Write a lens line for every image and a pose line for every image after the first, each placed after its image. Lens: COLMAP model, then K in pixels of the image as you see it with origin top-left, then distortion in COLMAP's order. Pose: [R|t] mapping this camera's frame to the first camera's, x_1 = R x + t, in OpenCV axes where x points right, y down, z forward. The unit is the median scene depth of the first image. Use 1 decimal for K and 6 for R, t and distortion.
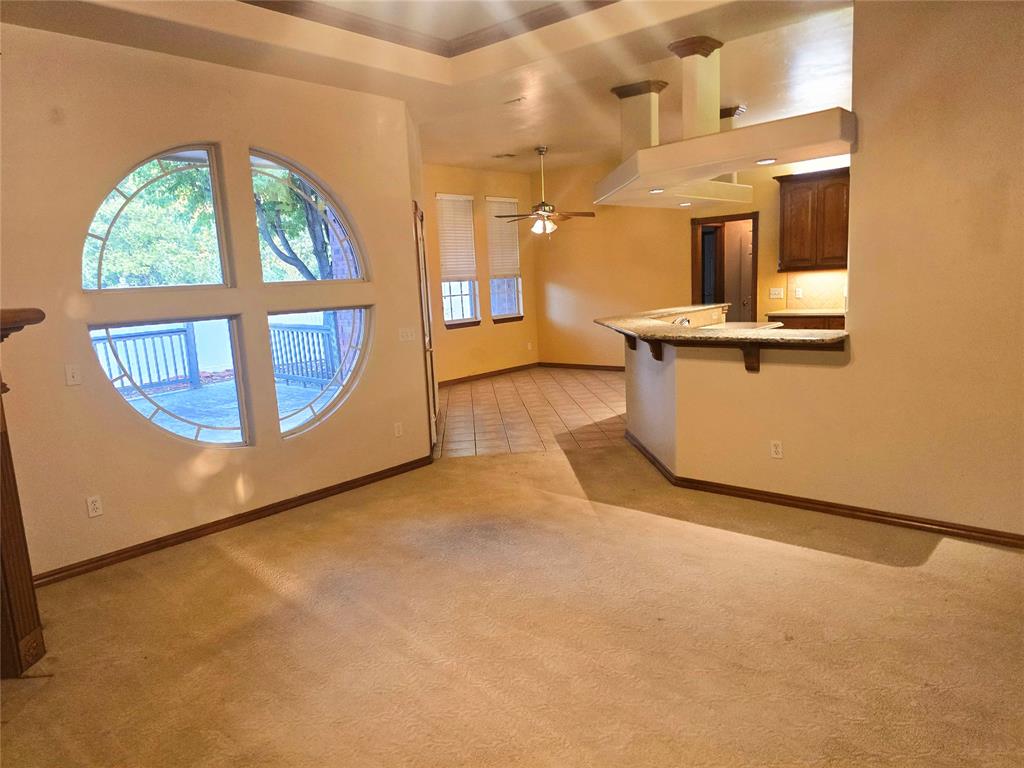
lens RADIAL K [[705.1, 0, 519.6], [0, 705.1, 393.6], [0, 0, 1]] dist [0.061655, -0.055824]
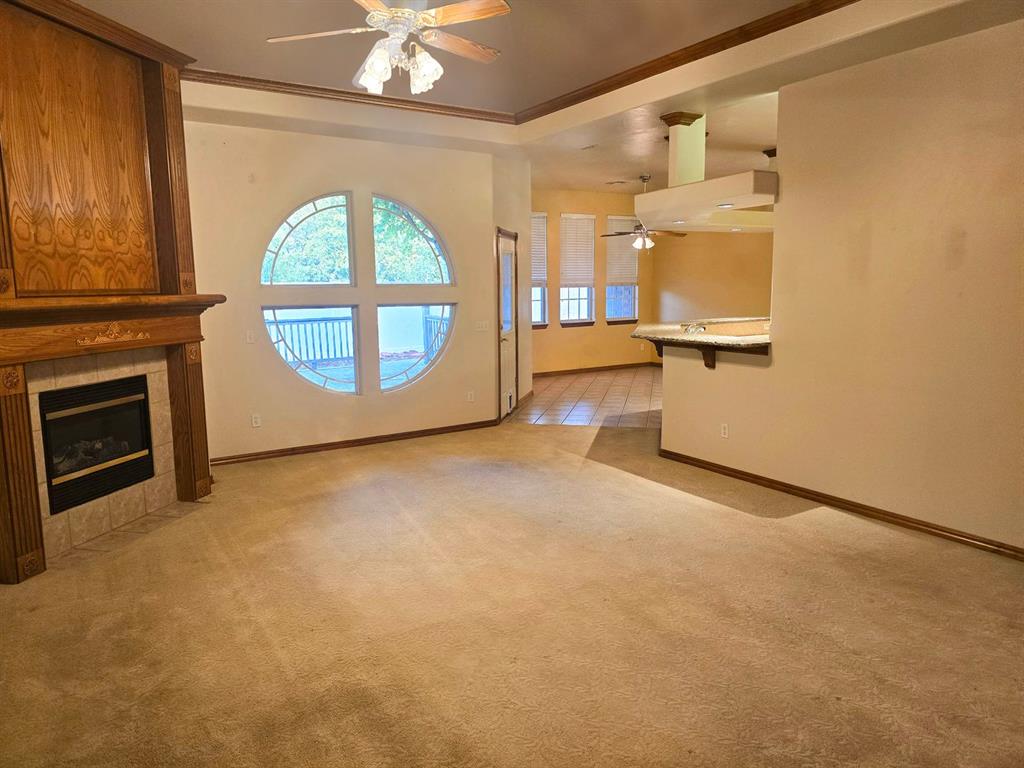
lens RADIAL K [[705.1, 0, 516.7], [0, 705.1, 378.6], [0, 0, 1]] dist [0.061655, -0.055824]
pose [[0.956574, 0.076397, -0.281302, 0.330689], [-0.083305, 0.996444, -0.012664, 0.030300], [0.279334, 0.035548, 0.959536, -0.295130]]
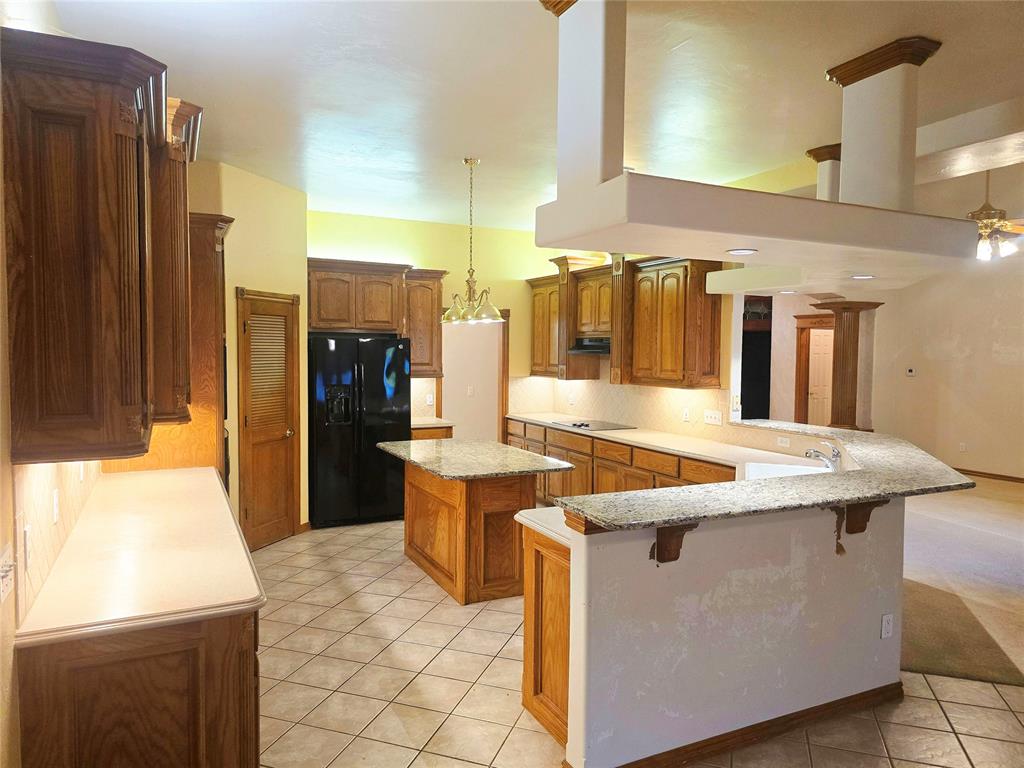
lens RADIAL K [[705.1, 0, 473.7], [0, 705.1, 386.1], [0, 0, 1]] dist [0.061655, -0.055824]
pose [[-0.914641, 0.022714, 0.403629, 0.304336], [0.106837, 0.976505, 0.187144, -0.403602], [-0.389895, 0.214292, -0.895578, 2.090392]]
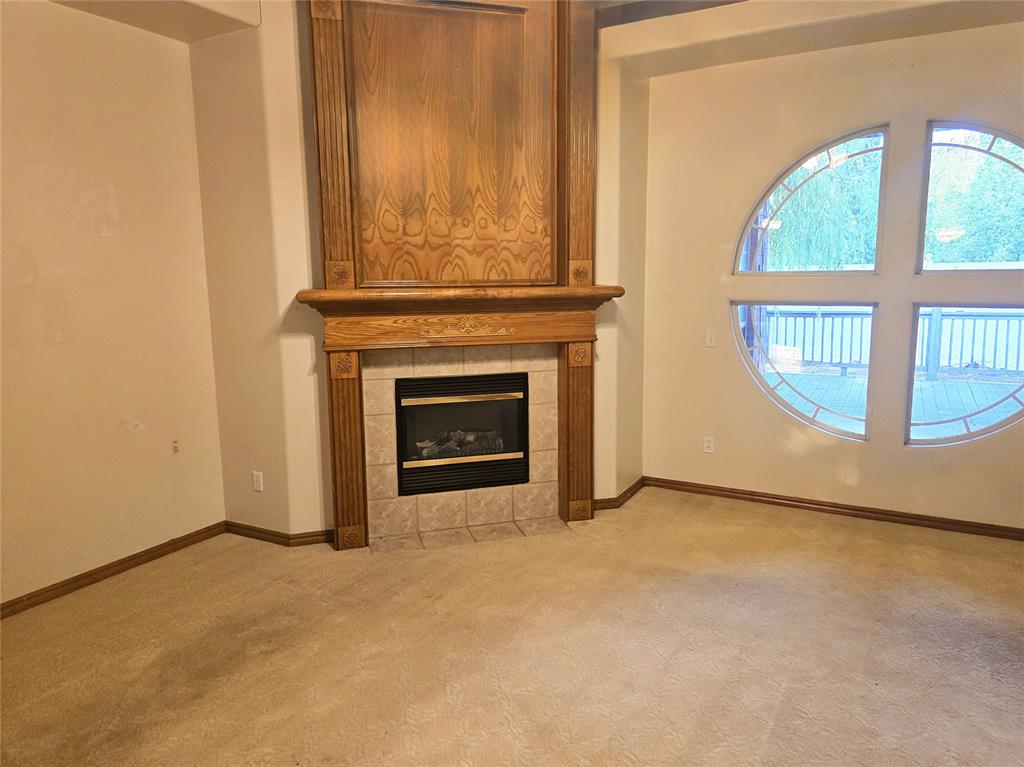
lens RADIAL K [[705.1, 0, 513.3], [0, 705.1, 375.3], [0, 0, 1]] dist [0.061655, -0.055824]
pose [[0.202666, 0.192605, -0.960120, 0.422365], [-0.164422, 0.973240, 0.160531, -0.086891], [0.965346, 0.125331, 0.228911, 0.309155]]
